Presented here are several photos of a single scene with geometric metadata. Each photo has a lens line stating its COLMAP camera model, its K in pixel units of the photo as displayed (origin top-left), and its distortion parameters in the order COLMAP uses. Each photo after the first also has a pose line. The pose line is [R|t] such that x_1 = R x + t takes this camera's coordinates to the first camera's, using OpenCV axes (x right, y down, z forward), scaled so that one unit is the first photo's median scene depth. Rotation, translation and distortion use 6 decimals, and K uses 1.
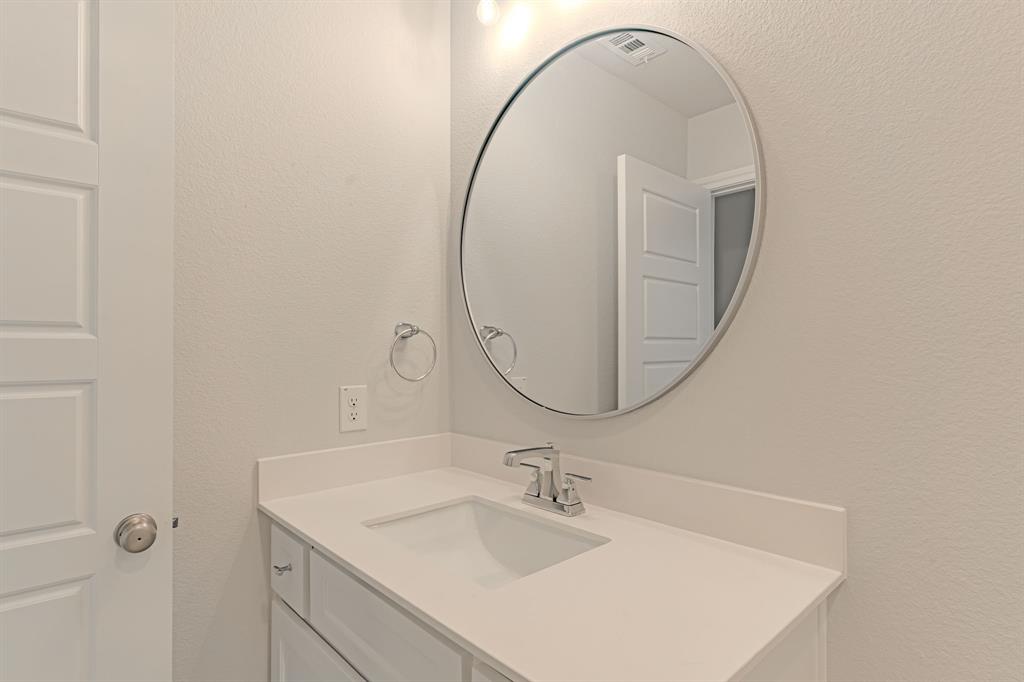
lens RADIAL K [[526.5, 0, 512.0], [0, 526.5, 341.0], [0, 0, 1]] dist [0.000932, 0.001062]
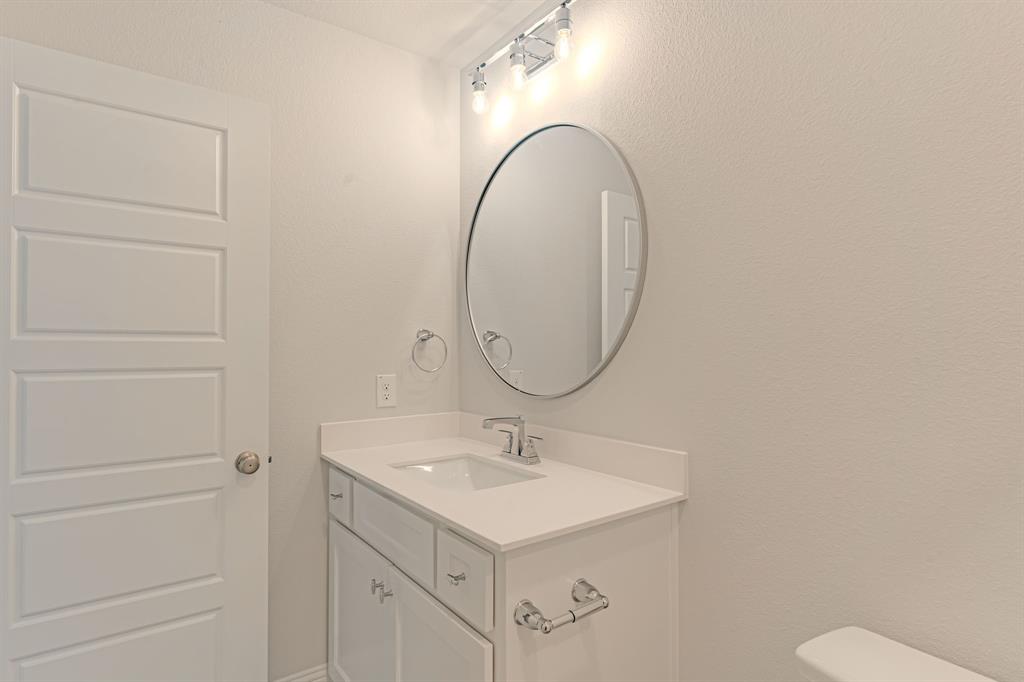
lens RADIAL K [[526.5, 0, 512.0], [0, 526.5, 341.0], [0, 0, 1]] dist [0.000932, 0.001062]
pose [[0.994943, -0.000004, -0.100440, 0.197411], [0.000001, 1.000000, -0.000033, -0.004995], [0.100440, 0.000033, 0.994943, -0.409564]]
